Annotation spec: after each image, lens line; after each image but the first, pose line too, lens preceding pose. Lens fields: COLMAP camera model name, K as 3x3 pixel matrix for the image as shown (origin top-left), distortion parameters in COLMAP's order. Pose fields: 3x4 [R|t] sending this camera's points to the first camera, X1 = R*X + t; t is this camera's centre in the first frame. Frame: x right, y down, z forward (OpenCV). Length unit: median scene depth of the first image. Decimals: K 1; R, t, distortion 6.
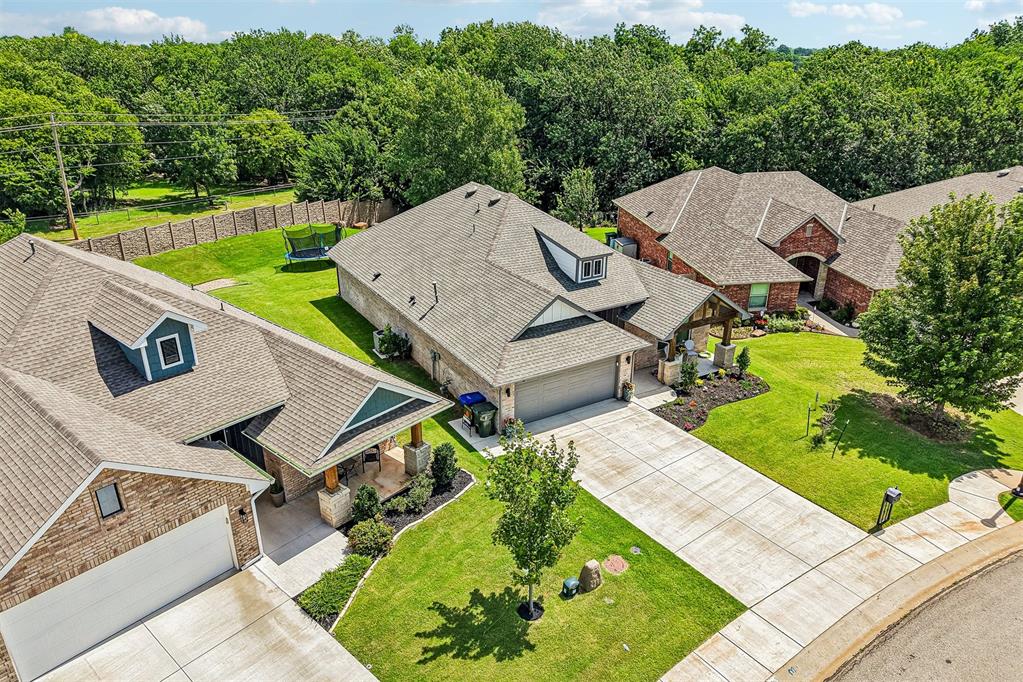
lens RADIAL K [[686.1, 0, 511.5], [0, 686.1, 341.0], [0, 0, 1]] dist [0.007407, -0.004334]
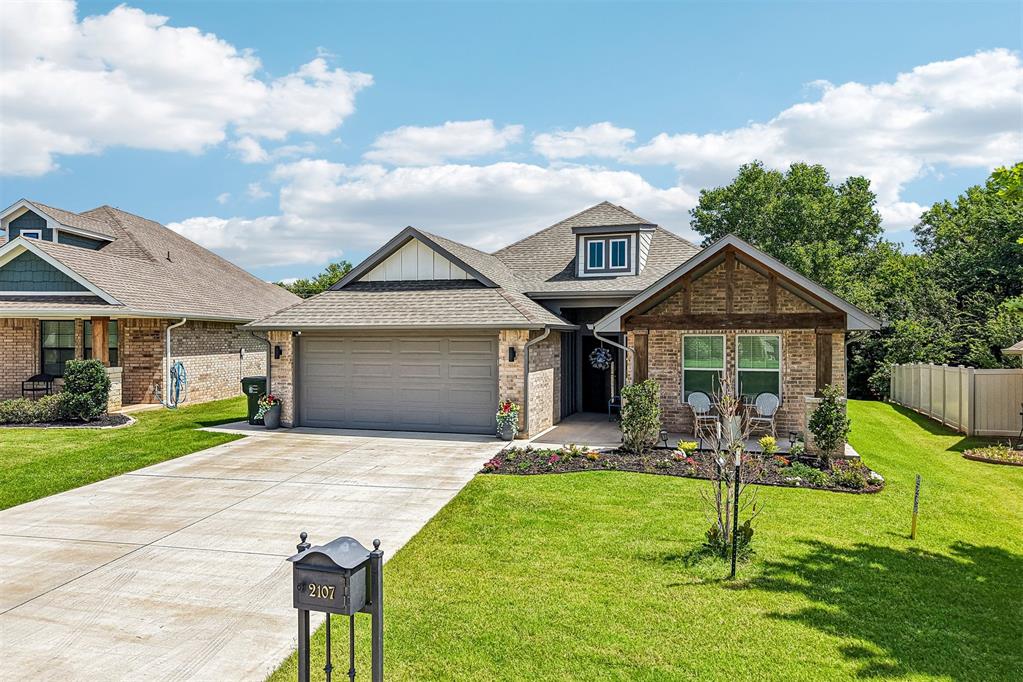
lens RADIAL K [[701.4, 0, 511.5], [0, 701.4, 341.0], [0, 0, 1]] dist [0.007509, -0.002778]
pose [[0.658217, -0.000104, -0.752829, 0.607337], [-0.294168, 0.920461, -0.257326, 0.164118], [0.692976, 0.390835, 0.605832, 0.728102]]
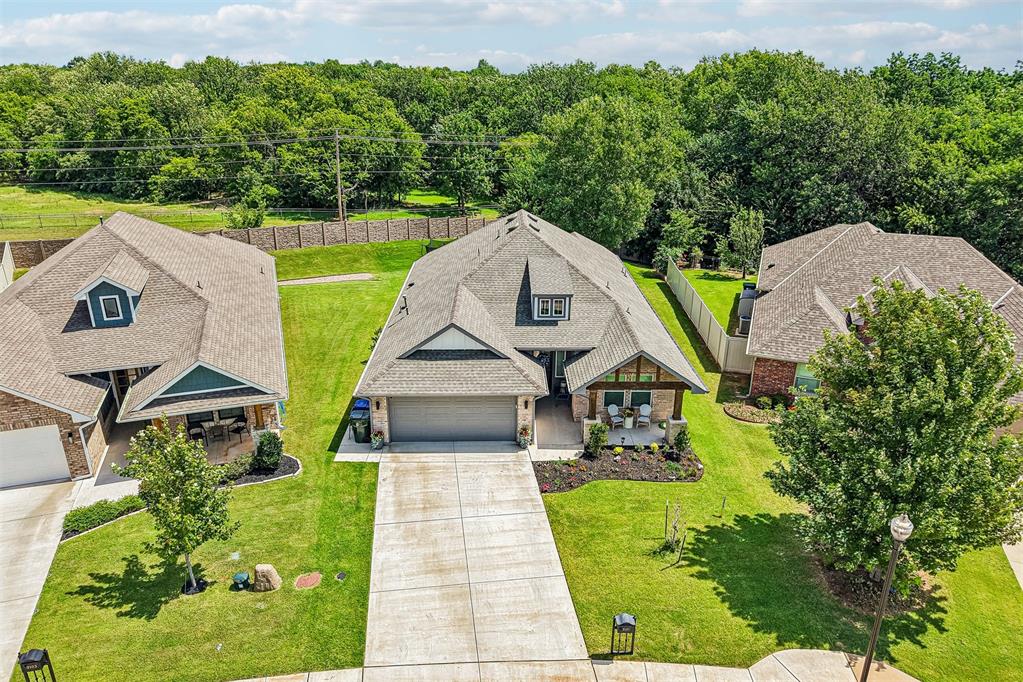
lens RADIAL K [[686.1, 0, 511.5], [0, 686.1, 341.0], [0, 0, 1]] dist [0.007407, -0.004334]
pose [[0.867682, 0.182204, -0.462525, 0.618052], [-0.198980, 0.979921, 0.012743, -0.072390], [0.455560, 0.080976, 0.886515, 0.153922]]
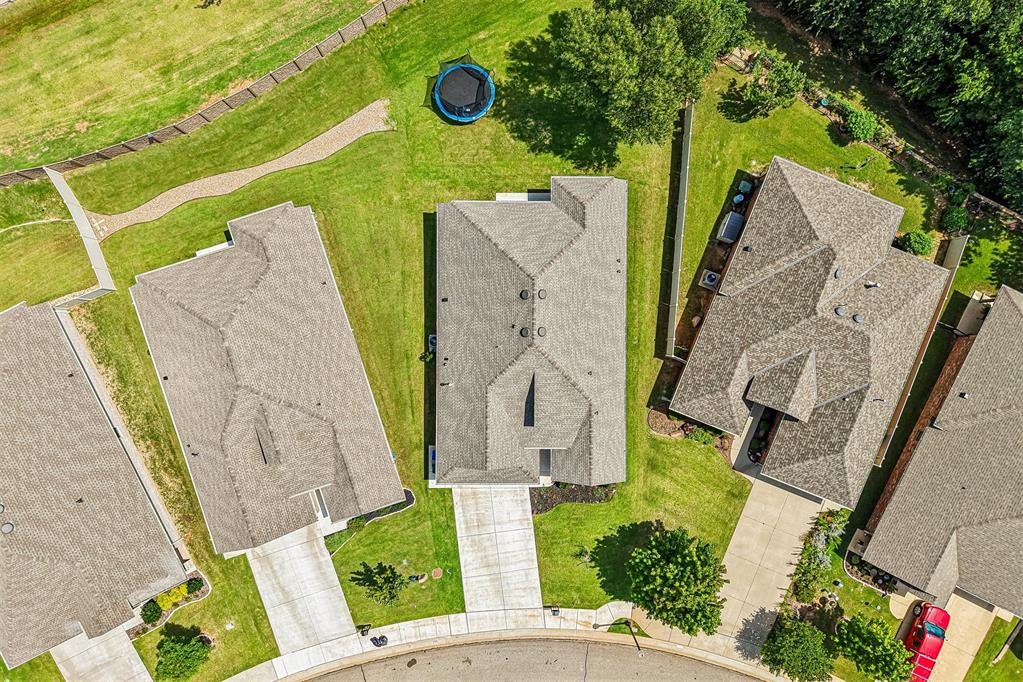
lens RADIAL K [[686.1, 0, 511.5], [0, 686.1, 341.0], [0, 0, 1]] dist [0.007407, -0.004334]
pose [[0.856240, 0.516504, 0.008774, -0.065474], [-0.213165, 0.337803, 0.916760, -1.830162], [0.470547, -0.786837, 0.399341, 0.590921]]
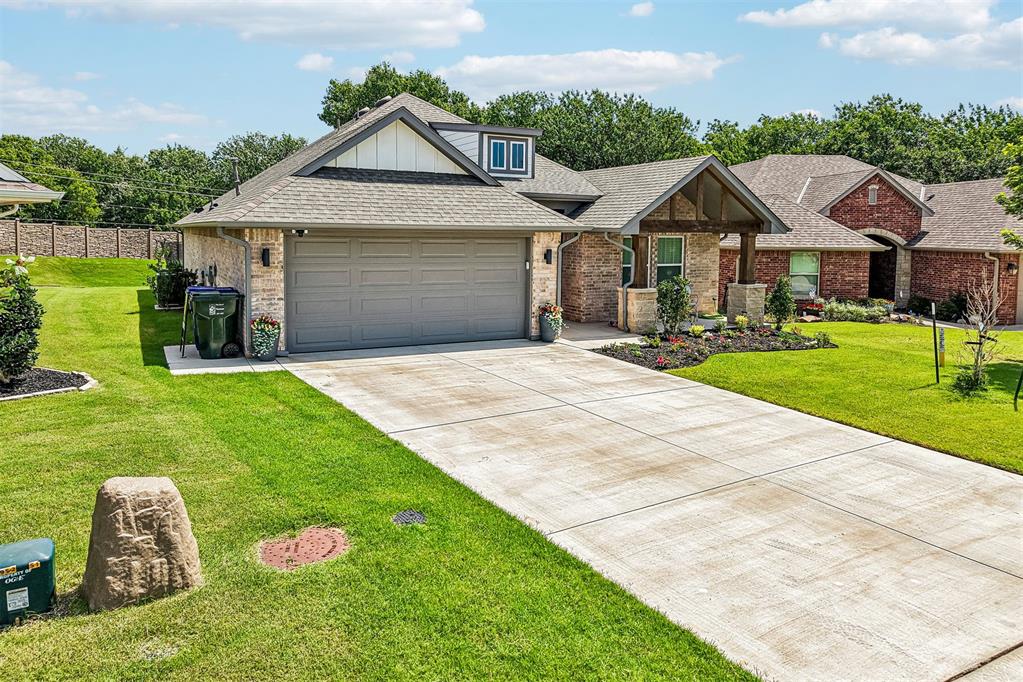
lens RADIAL K [[706.9, 0, 498.1], [0, 706.9, 297.3], [0, 0, 1]] dist [0.014722, -0.001047]
pose [[0.997292, 0.014128, -0.072171, 0.184393], [-0.035550, 0.951704, -0.304950, 0.236467], [0.064377, 0.306690, 0.949630, 0.538822]]
